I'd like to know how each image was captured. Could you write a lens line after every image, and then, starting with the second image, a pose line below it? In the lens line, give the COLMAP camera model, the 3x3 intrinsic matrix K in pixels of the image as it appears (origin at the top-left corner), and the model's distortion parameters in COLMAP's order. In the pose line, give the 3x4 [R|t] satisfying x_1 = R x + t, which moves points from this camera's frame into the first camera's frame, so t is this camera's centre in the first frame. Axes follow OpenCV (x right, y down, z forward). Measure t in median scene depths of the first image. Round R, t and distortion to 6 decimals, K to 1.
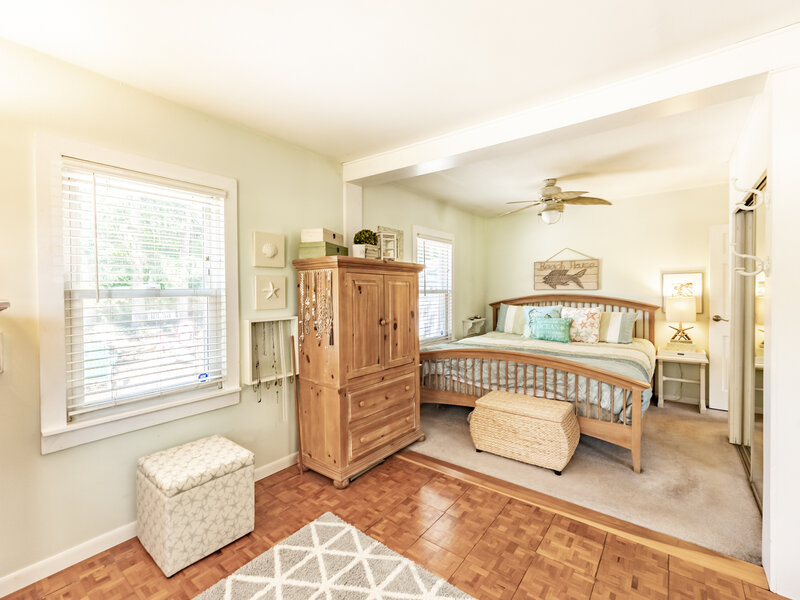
lens RADIAL K [[363.8, 0, 402.4], [0, 363.8, 299.9], [0, 0, 1]] dist [0.001625, 0.001074]
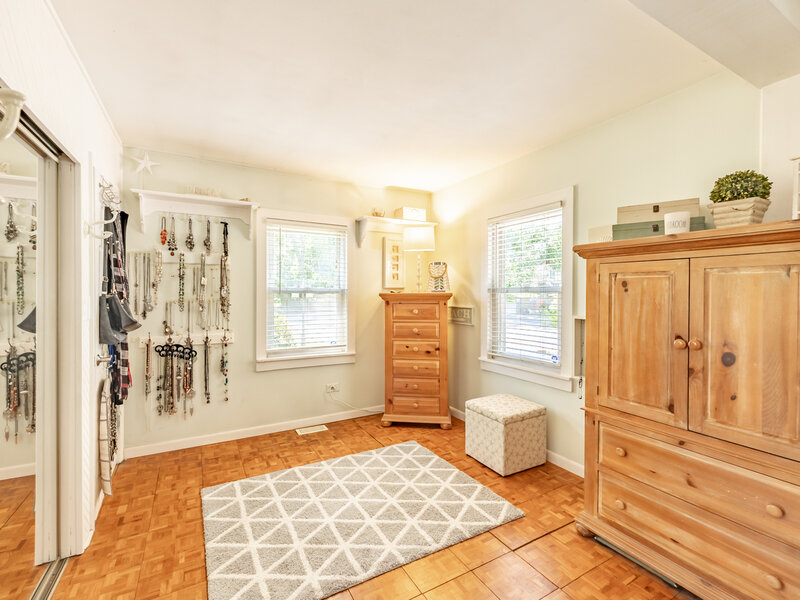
lens RADIAL K [[363.8, 0, 401.5], [0, 363.8, 294.3], [0, 0, 1]] dist [0.001625, 0.001074]
pose [[-0.390118, 0.016088, -0.920624, 0.700901], [-0.013700, 0.999635, 0.023274, -0.023599], [0.920663, 0.021692, -0.389756, 0.905543]]
